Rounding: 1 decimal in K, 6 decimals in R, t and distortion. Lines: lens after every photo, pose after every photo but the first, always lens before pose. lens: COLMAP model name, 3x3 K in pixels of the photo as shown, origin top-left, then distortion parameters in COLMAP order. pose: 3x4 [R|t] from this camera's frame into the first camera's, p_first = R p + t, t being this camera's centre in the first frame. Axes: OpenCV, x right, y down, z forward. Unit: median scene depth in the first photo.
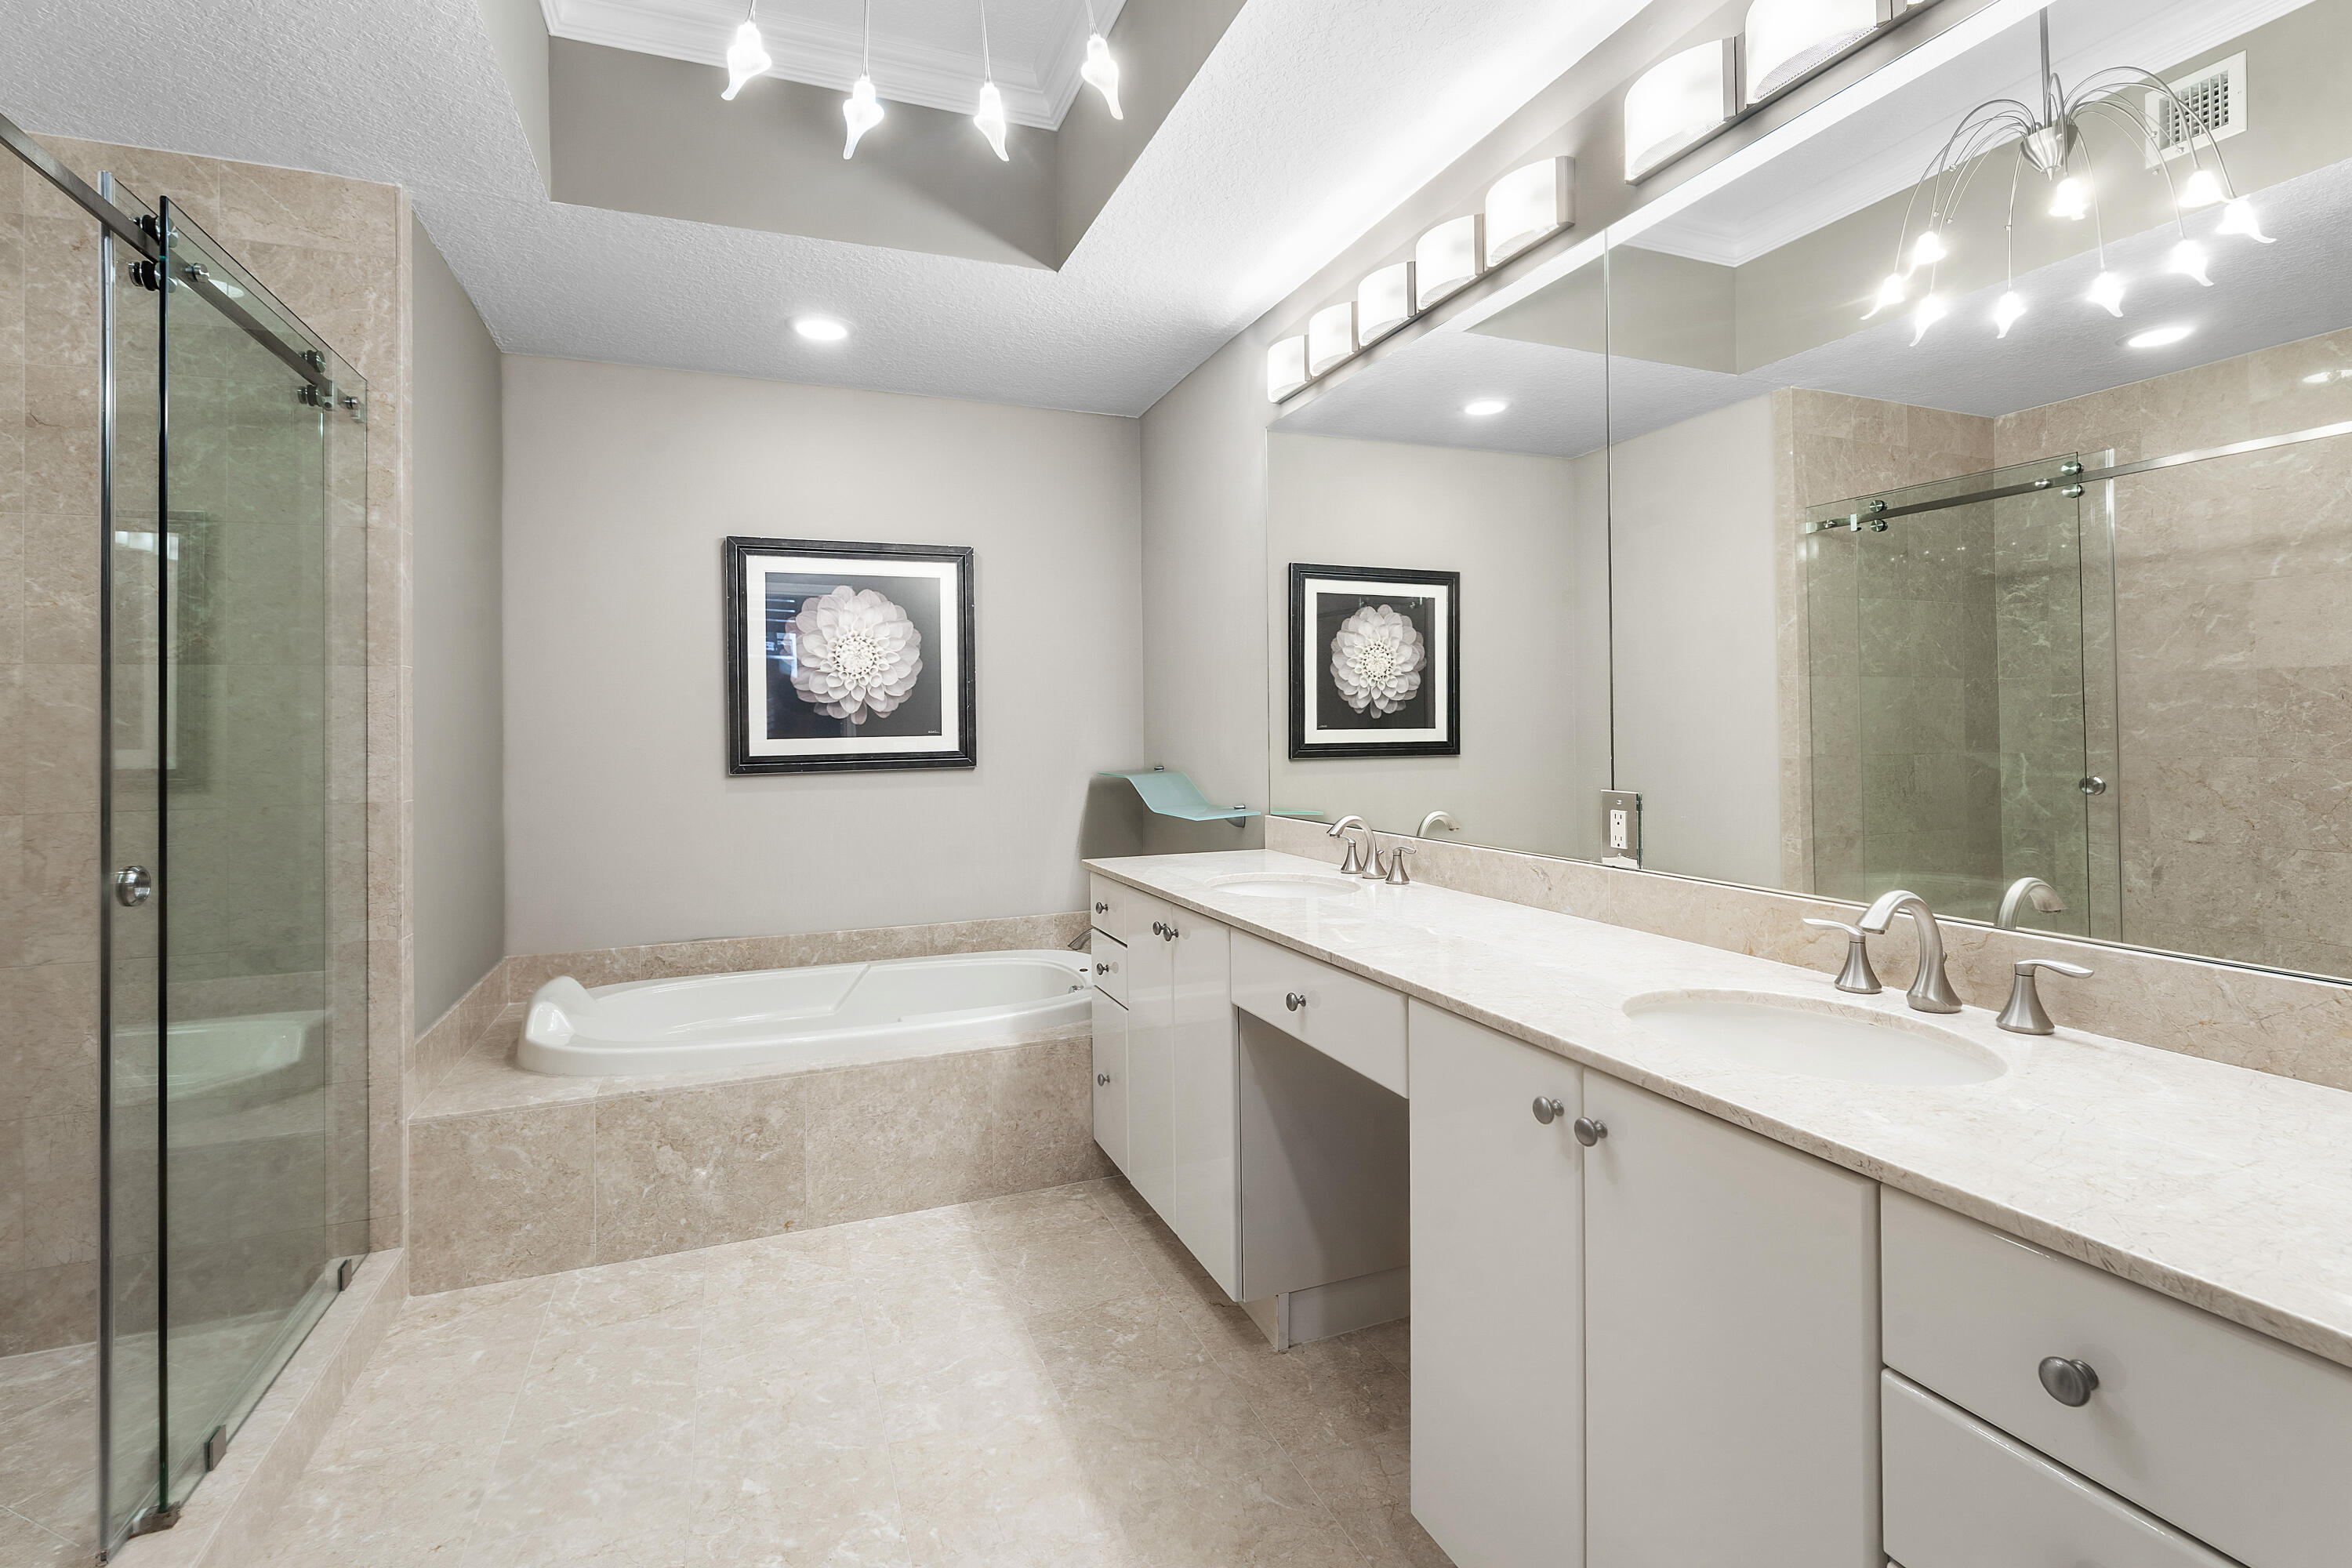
lens RADIAL K [[1086.8, 0, 1181.4], [0, 1086.8, 718.6], [0, 0, 1]] dist [0.001219, -0.001652]
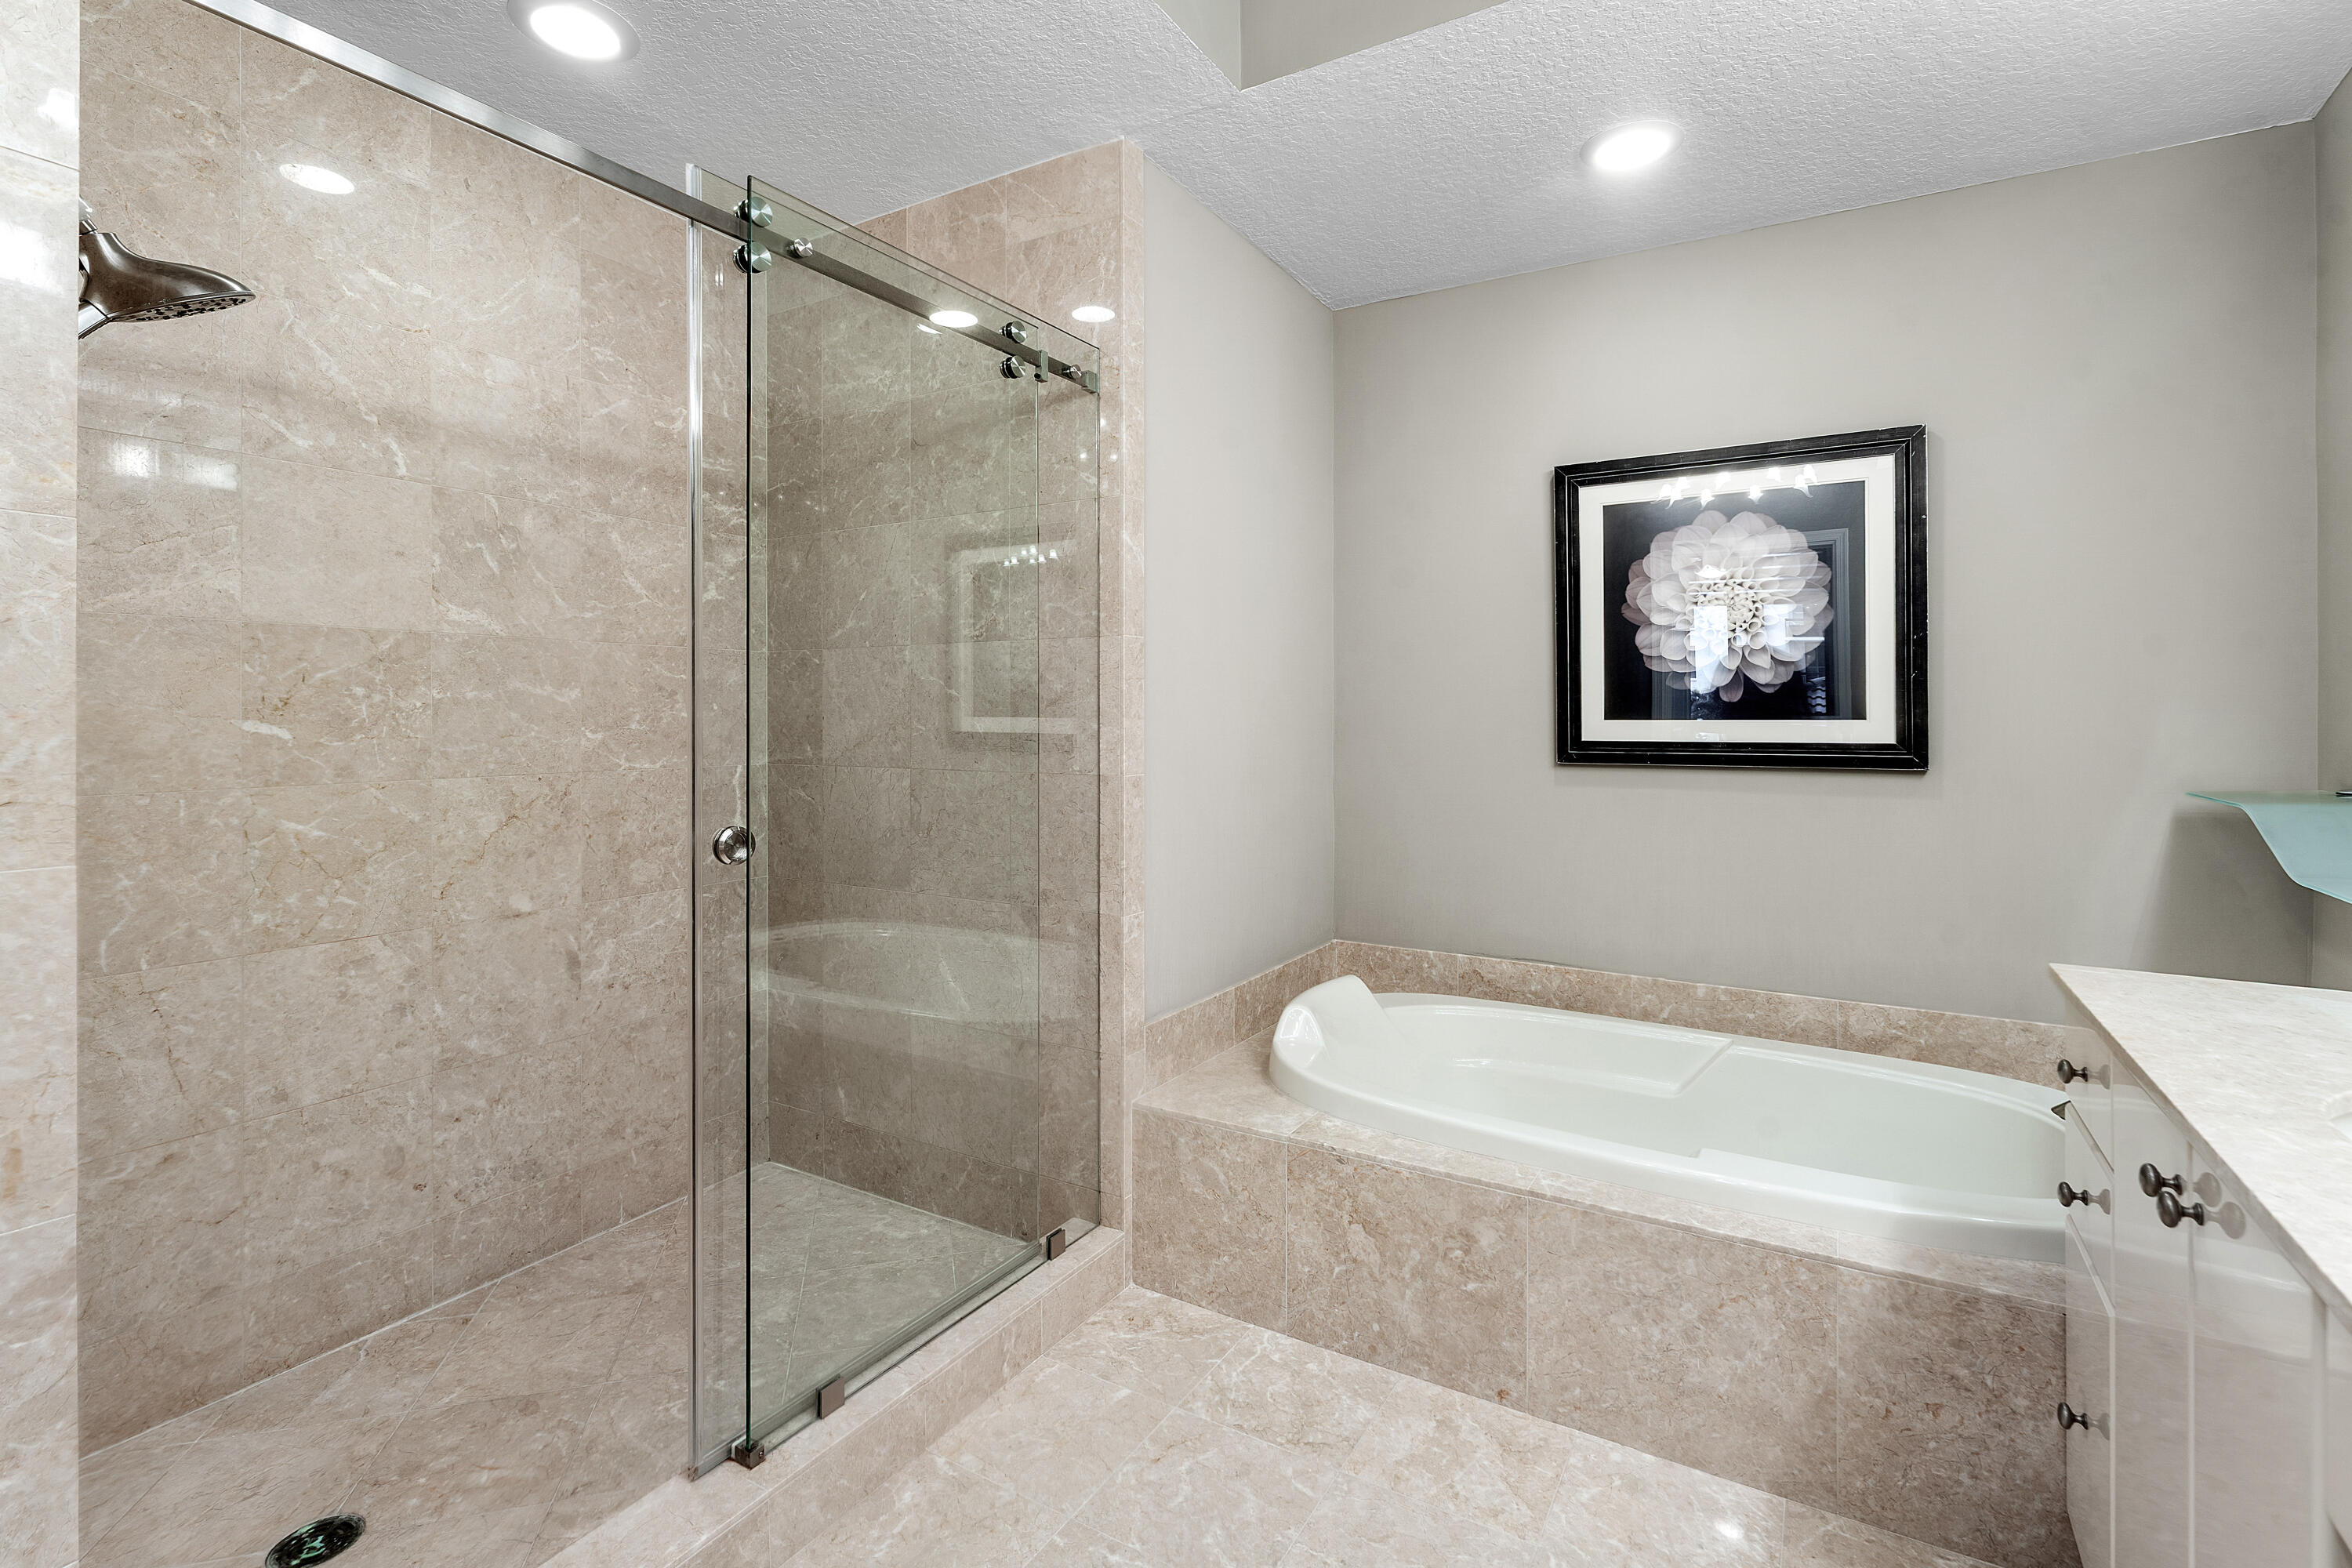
lens RADIAL K [[1086.8, 0, 1183.2], [0, 1086.8, 710.6], [0, 0, 1]] dist [0.001219, -0.001652]
pose [[0.608431, 0.013866, -0.793485, 0.075865], [-0.004398, 0.999891, 0.014100, 0.003626], [0.793594, -0.005089, 0.608426, 0.402093]]
